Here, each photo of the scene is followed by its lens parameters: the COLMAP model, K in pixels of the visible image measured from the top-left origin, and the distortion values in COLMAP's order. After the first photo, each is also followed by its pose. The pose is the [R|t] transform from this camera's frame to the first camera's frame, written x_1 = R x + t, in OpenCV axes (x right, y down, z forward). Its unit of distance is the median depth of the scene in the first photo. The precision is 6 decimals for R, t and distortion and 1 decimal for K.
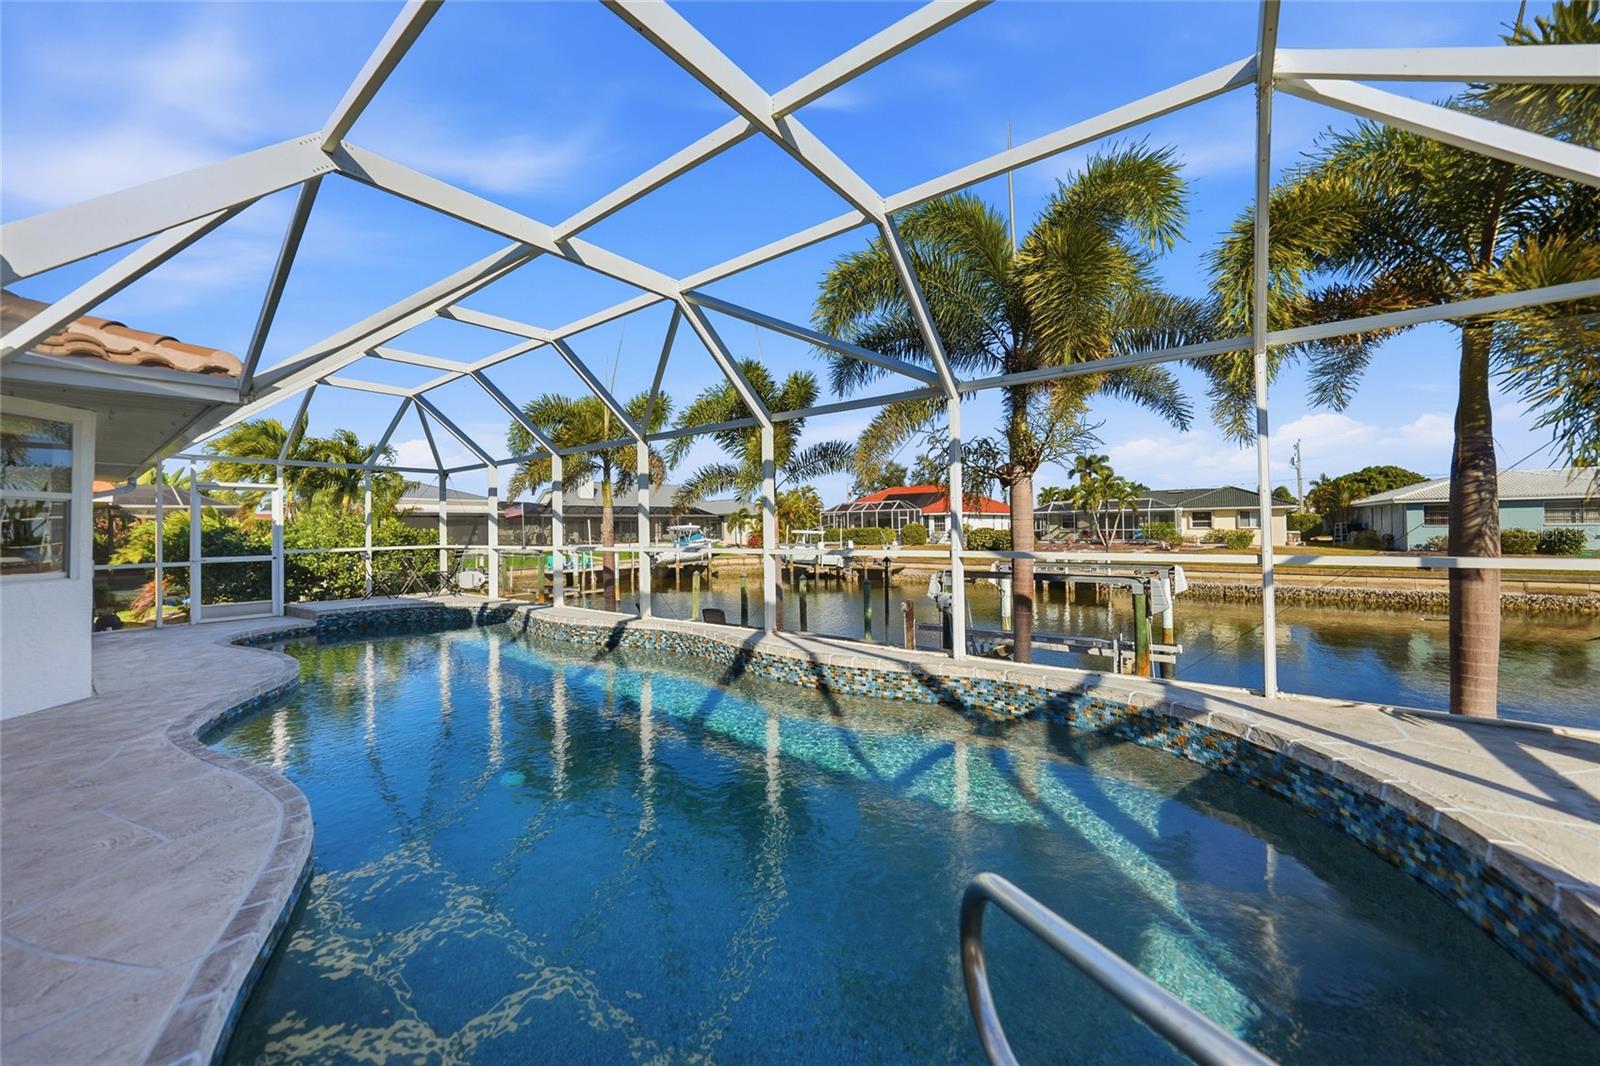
lens RADIAL K [[576.9, 0, 801.5], [0, 576.9, 511.0], [0, 0, 1]] dist [-0.014663, 0.000165]
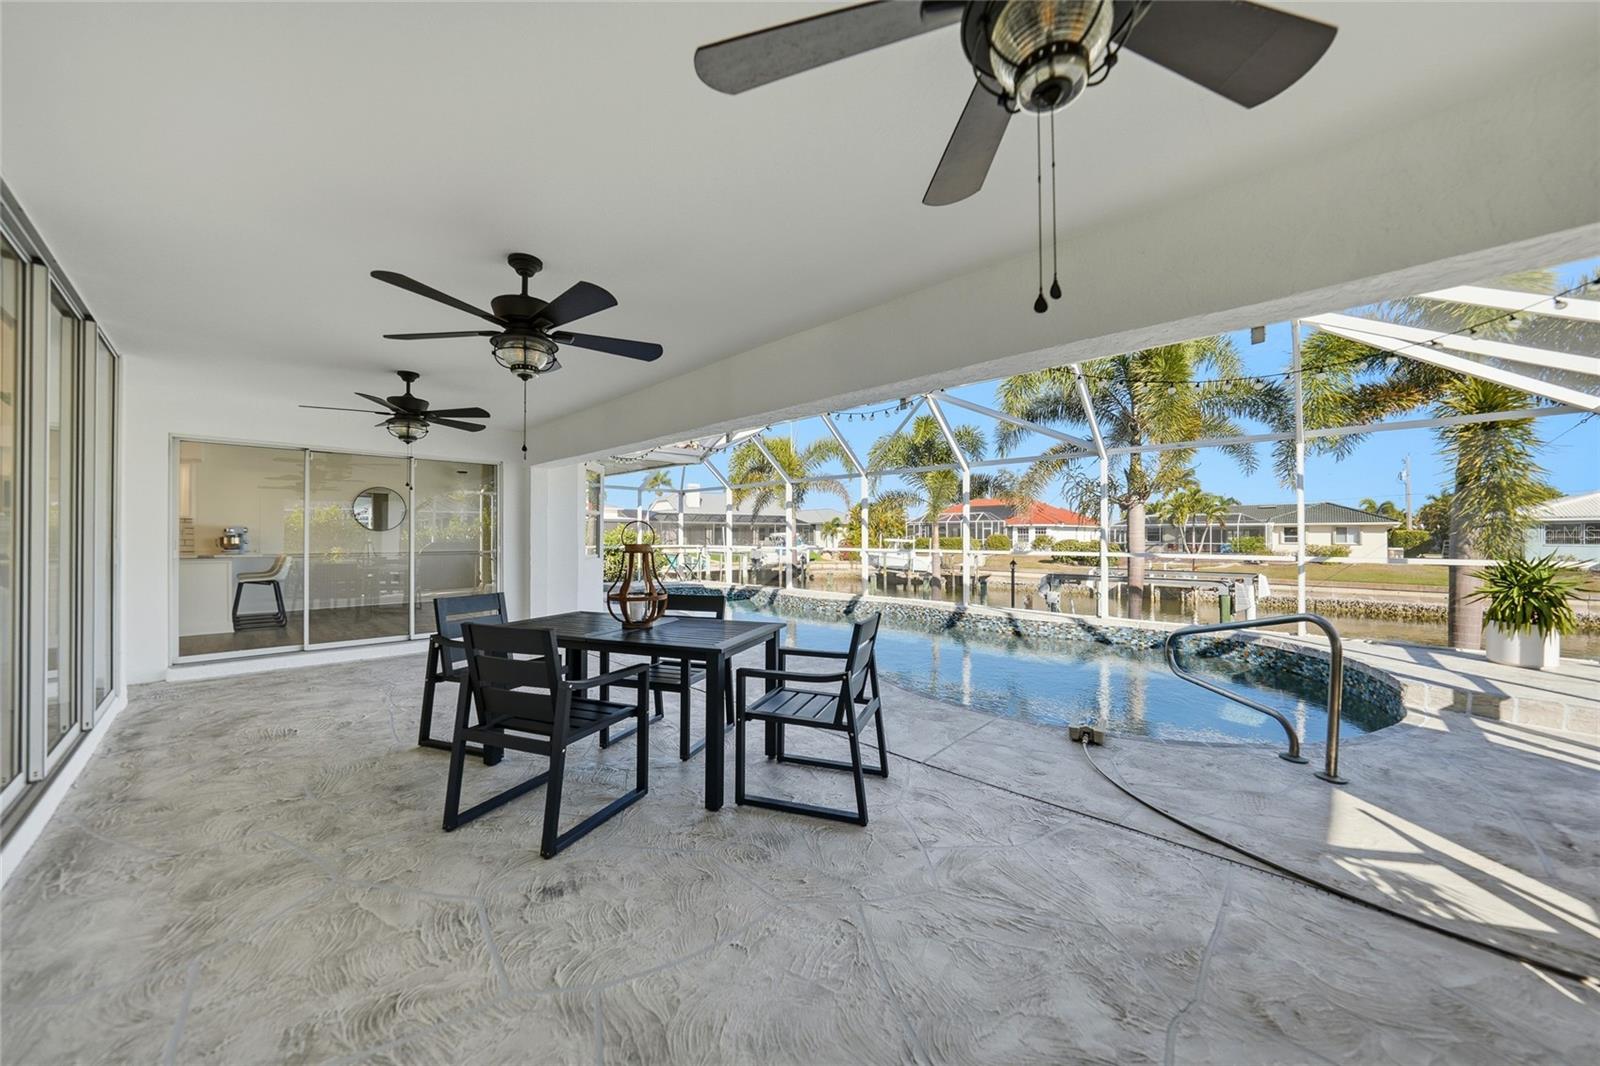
lens RADIAL K [[559.9, 0, 806.6], [0, 559.9, 525.7], [0, 0, 1]] dist [-0.013435, 0.003705]
pose [[0.993067, 0.014108, -0.116703, -0.057760], [-0.012821, 0.999849, 0.011770, -0.002184], [0.116851, -0.010193, 0.993097, -0.100677]]
